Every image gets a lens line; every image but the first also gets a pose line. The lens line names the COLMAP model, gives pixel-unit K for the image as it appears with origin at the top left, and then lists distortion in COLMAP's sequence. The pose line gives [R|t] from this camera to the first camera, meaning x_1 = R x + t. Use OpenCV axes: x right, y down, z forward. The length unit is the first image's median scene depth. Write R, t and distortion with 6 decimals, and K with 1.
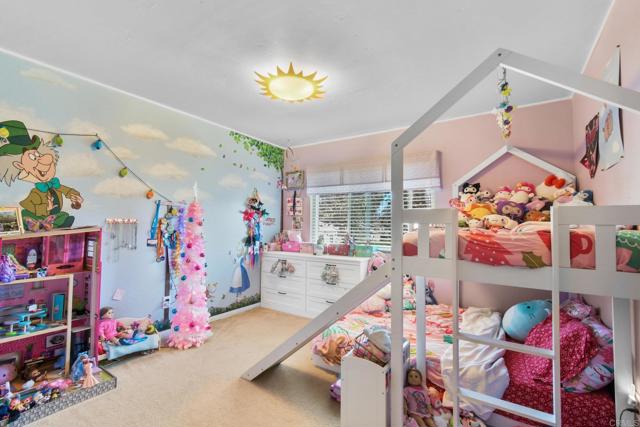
lens RADIAL K [[292.7, 0, 317.3], [0, 292.7, 213.2], [0, 0, 1]] dist [-0.000038, -0.000204]
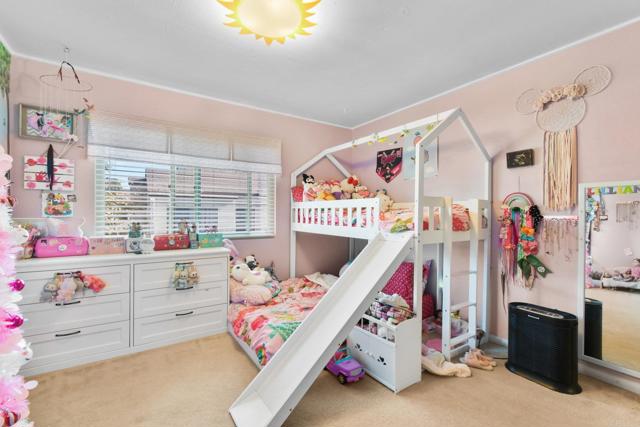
lens RADIAL K [[292.7, 0, 319.3], [0, 292.7, 213.4], [0, 0, 1]] dist [-0.000038, -0.000204]
pose [[0.363122, -0.007515, 0.931711, -0.459403], [-0.037770, 0.999027, 0.022778, 0.022181], [-0.930976, -0.043462, 0.362485, 0.391404]]
